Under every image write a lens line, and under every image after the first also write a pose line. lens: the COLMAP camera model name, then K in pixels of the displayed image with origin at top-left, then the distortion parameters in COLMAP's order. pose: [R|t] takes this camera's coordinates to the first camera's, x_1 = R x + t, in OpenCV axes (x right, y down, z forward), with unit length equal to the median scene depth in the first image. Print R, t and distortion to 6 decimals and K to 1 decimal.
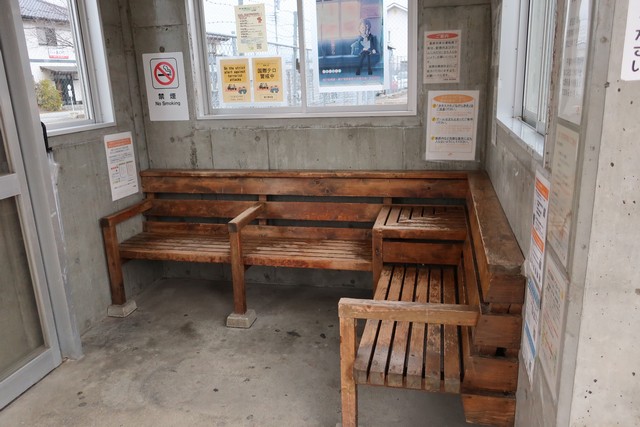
lens RADIAL K [[504.0, 0, 319.6], [0, 504.0, 213.4], [0, 0, 1]] dist [0.003971, 0.002273]
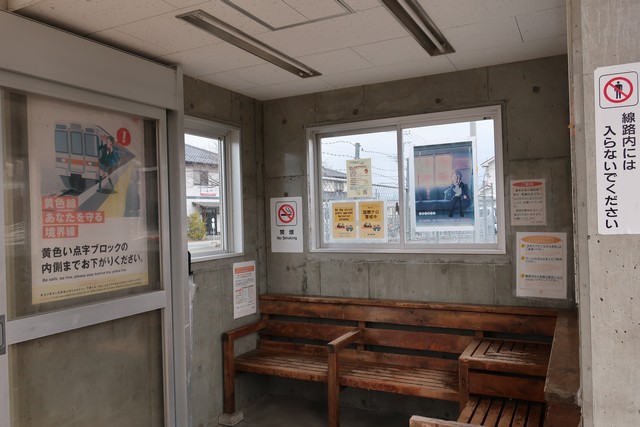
lens RADIAL K [[504.0, 0, 320.8], [0, 504.0, 214.4], [0, 0, 1]] dist [0.003971, 0.002273]
pose [[0.971648, 0.009506, -0.236241, 0.060561], [-0.069755, 0.966240, -0.248021, 0.017742], [0.225908, 0.257468, 0.939508, -0.117943]]
